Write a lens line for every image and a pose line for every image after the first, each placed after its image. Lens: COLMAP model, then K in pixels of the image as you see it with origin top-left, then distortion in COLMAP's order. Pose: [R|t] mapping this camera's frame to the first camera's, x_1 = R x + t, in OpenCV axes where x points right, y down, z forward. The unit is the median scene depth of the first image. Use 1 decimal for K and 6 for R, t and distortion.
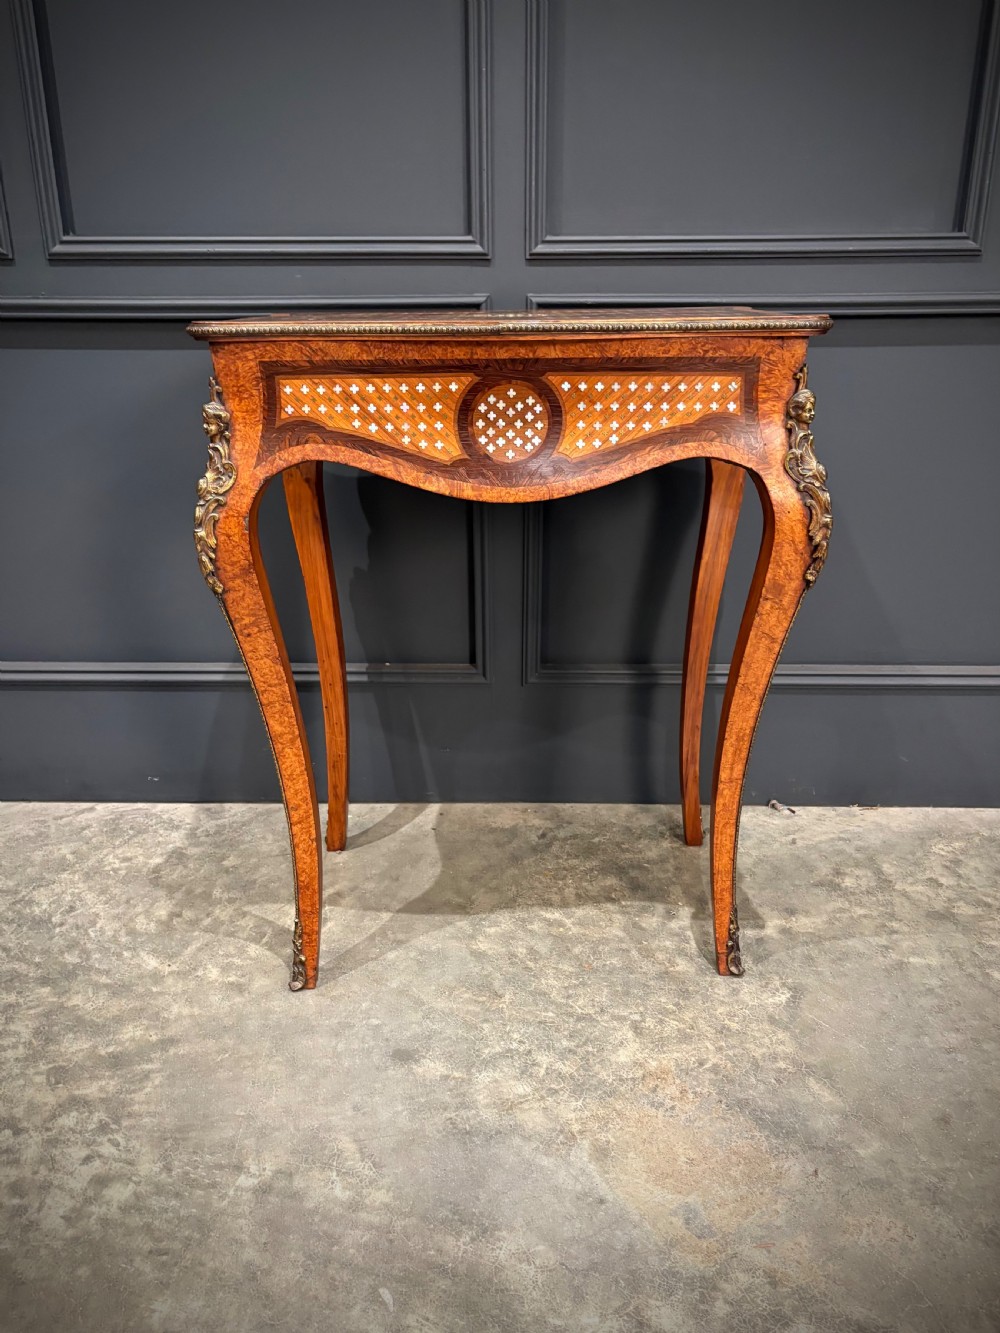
lens RADIAL K [[905.2, 0, 488.4], [0, 905.2, 740.7], [0, 0, 1]] dist [-0.002702, 0.001931]
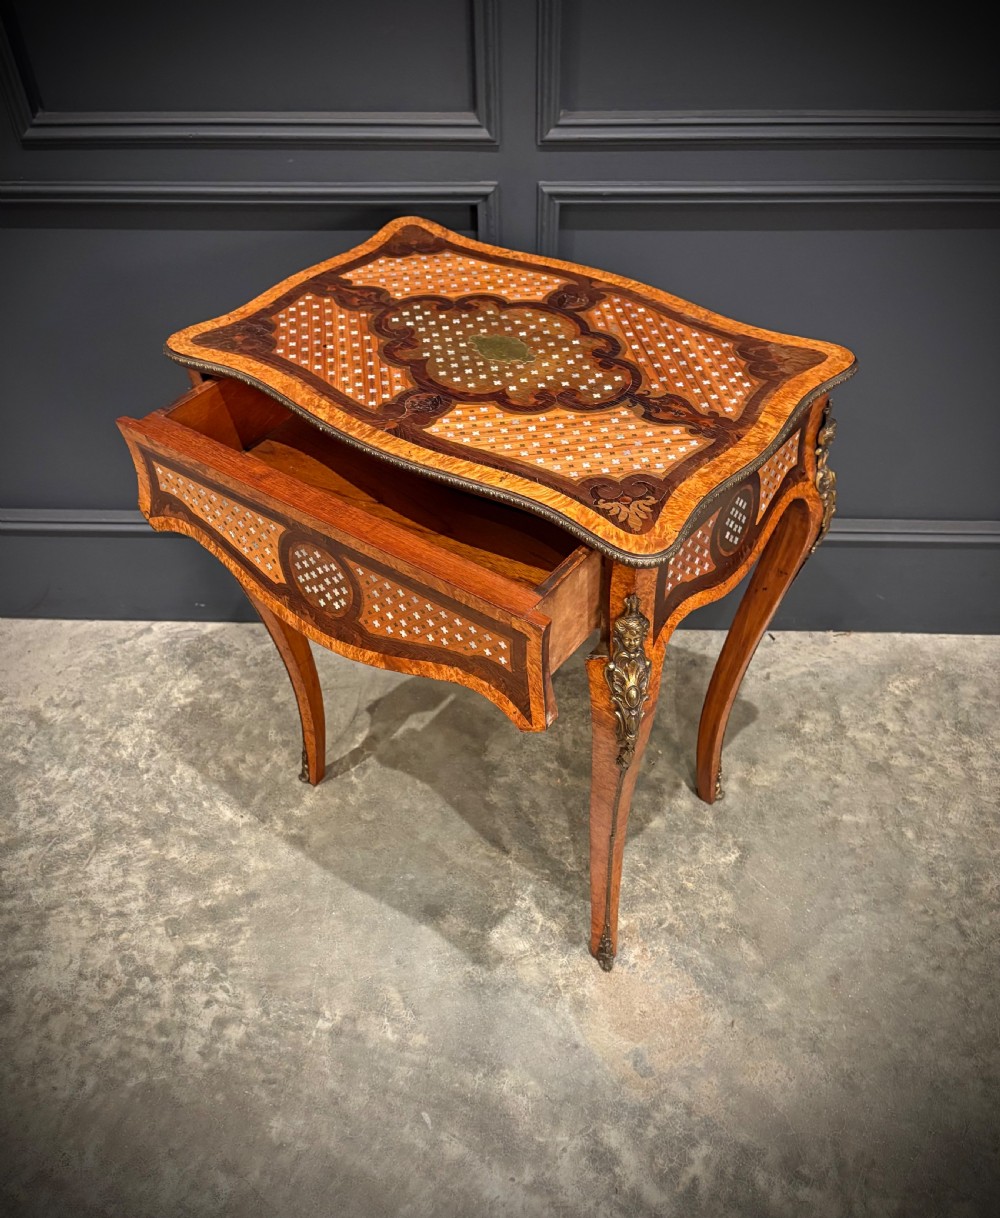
lens RADIAL K [[880.1, 0, 491.0], [0, 880.1, 673.7], [0, 0, 1]] dist [0.000832, -0.000025]
pose [[0.999771, 0.000514, -0.021401, 0.016529], [0.007741, 0.923371, 0.383831, -0.427678], [0.019959, -0.383909, 0.923155, -0.036918]]
